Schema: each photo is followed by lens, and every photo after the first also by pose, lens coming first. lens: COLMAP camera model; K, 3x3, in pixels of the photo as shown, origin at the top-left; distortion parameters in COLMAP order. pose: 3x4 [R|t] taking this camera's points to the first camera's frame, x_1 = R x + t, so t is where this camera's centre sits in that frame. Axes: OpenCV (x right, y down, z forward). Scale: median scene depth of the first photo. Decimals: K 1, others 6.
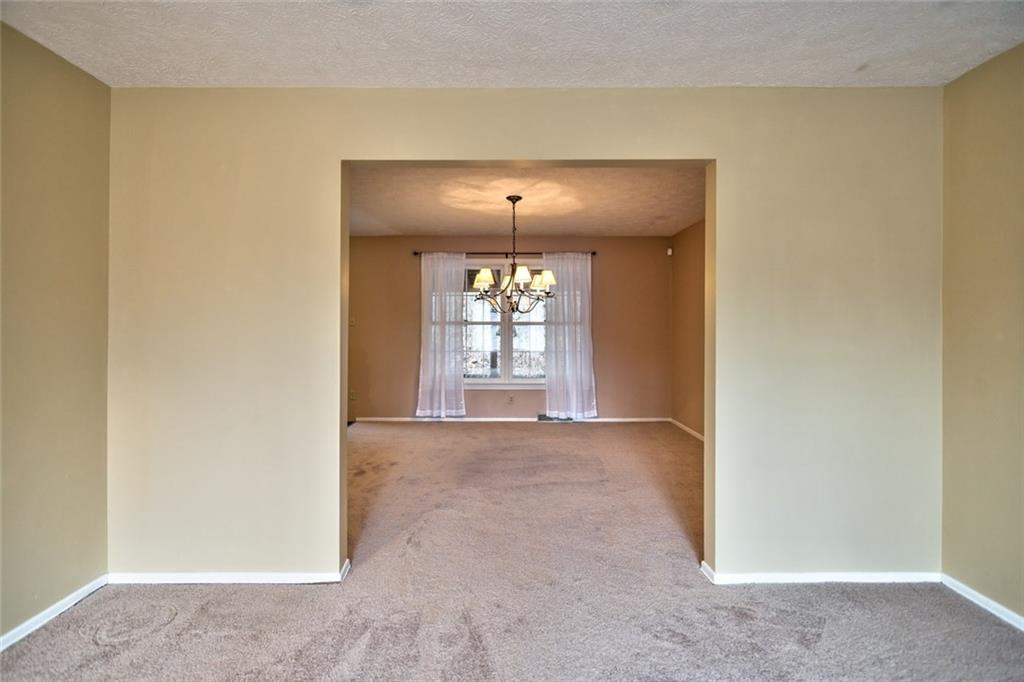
lens RADIAL K [[456.7, 0, 512.0], [0, 456.7, 341.0], [0, 0, 1]] dist [-0.002078, -0.000189]
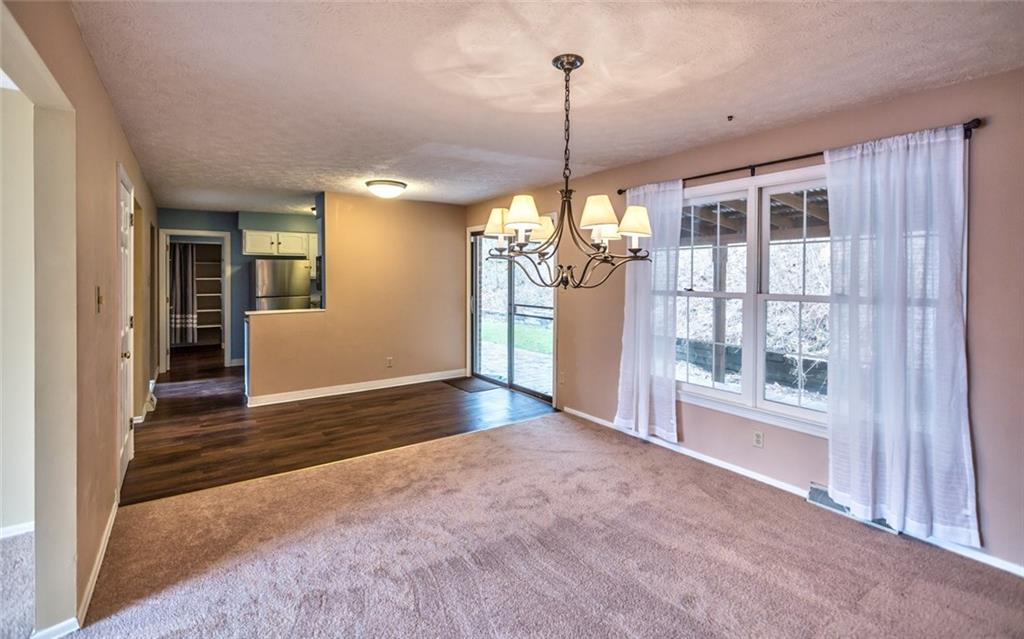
lens RADIAL K [[463.9, 0, 512.0], [0, 463.9, 287.0], [0, 0, 1]] dist [-0.001942, 0.000060]
pose [[0.576616, 0.019610, -0.816780, 0.277683], [-0.031721, 0.999495, 0.001602, -0.041989], [0.816399, 0.024985, 0.576947, 0.458215]]
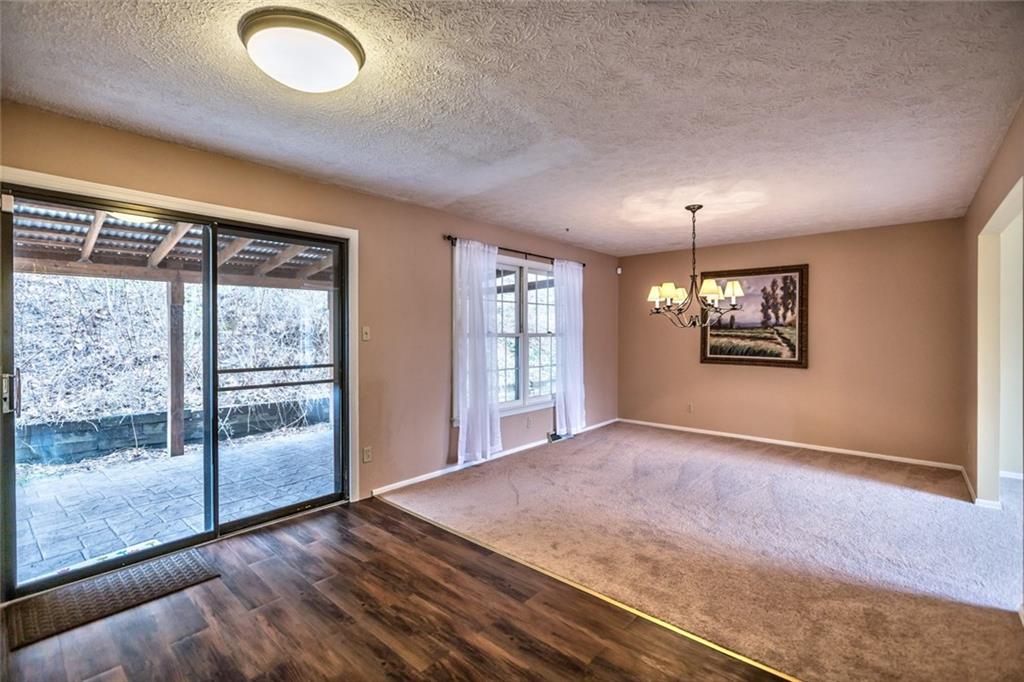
lens RADIAL K [[456.7, 0, 512.0], [0, 456.7, 341.0], [0, 0, 1]] dist [-0.002078, -0.000189]
pose [[0.652508, -0.016125, 0.757610, -0.690388], [0.028606, 0.999585, -0.003362, -0.025467], [-0.757241, 0.023866, 0.652699, 0.465727]]
